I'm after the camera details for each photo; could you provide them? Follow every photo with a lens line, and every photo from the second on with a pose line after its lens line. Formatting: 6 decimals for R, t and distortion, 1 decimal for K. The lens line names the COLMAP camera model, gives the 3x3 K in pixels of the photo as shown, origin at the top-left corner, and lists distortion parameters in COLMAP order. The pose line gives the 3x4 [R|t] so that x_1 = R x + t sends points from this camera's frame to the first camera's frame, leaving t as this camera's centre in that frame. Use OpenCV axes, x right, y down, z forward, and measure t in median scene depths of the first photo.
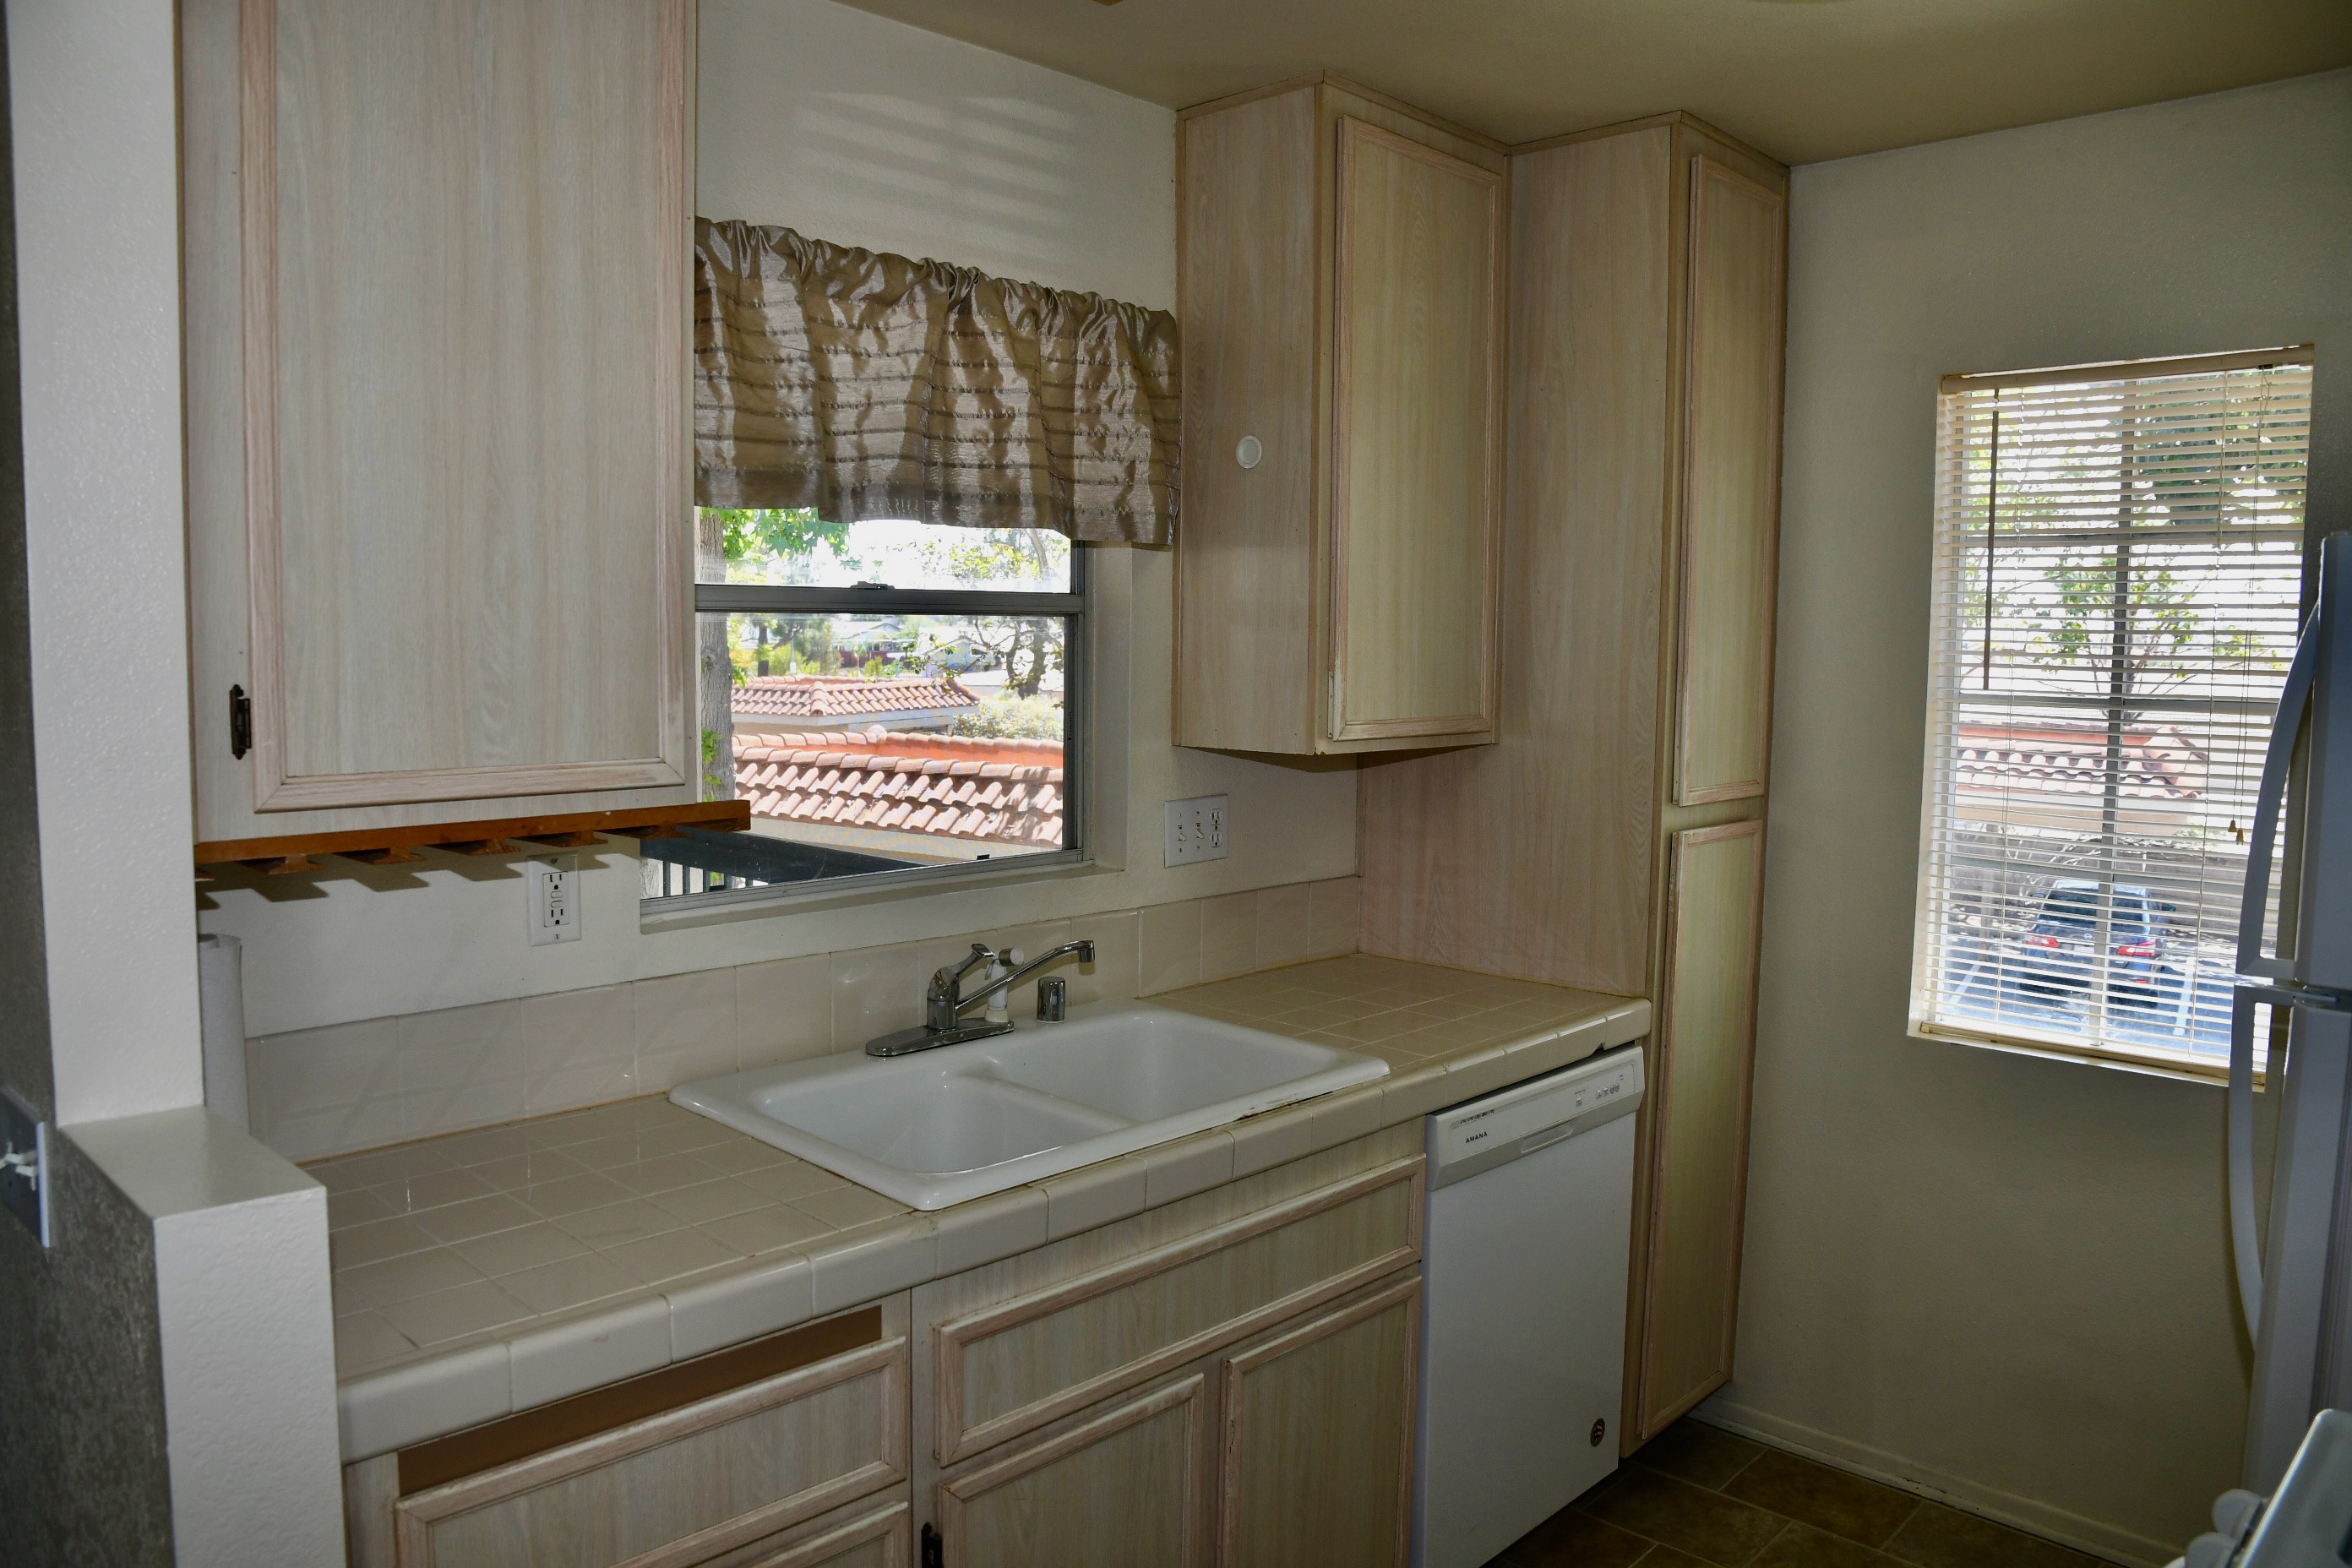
lens RADIAL K [[1658.0, 0, 1173.2], [0, 1658.0, 770.0], [0, 0, 1]] dist [-0.119669, 0.070710]
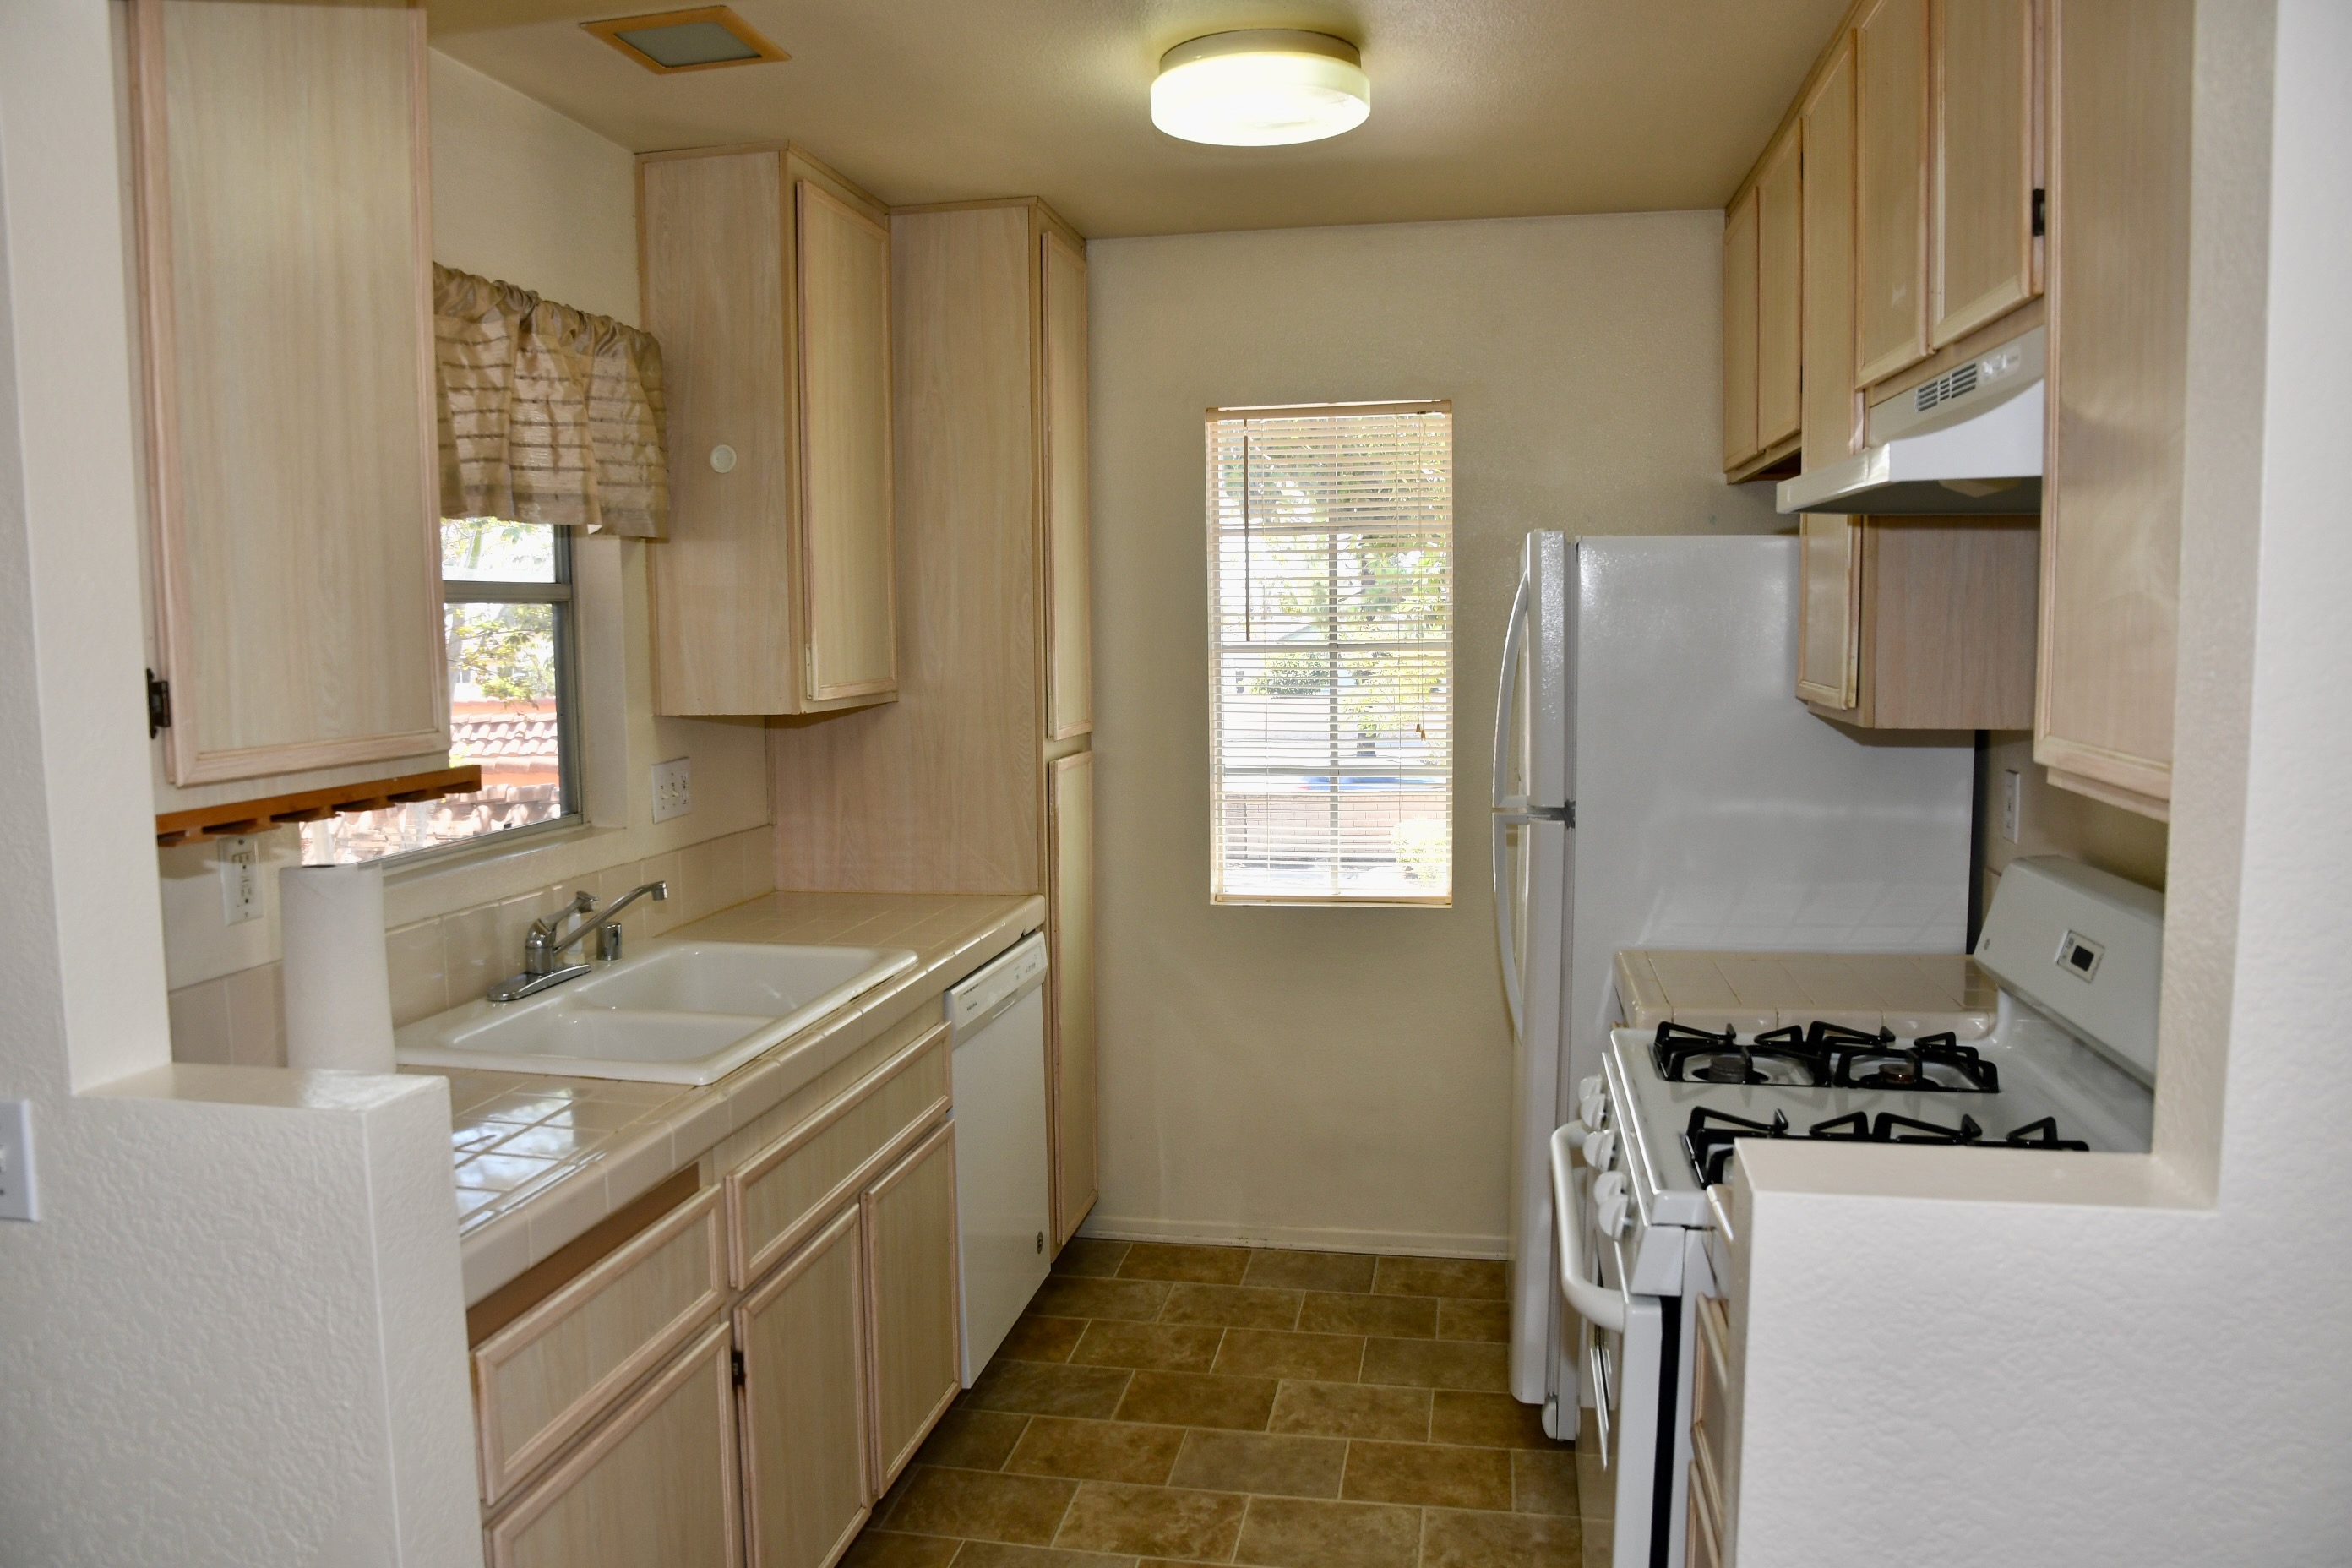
lens RADIAL K [[1661.5, 0, 1176.3], [0, 1661.5, 755.7], [0, 0, 1]] dist [-0.119541, 0.071329]
pose [[0.836560, -0.067024, 0.543761, -0.317903], [0.068019, 0.997516, 0.018308, 0.016667], [-0.543637, 0.021671, 0.839041, -0.135724]]
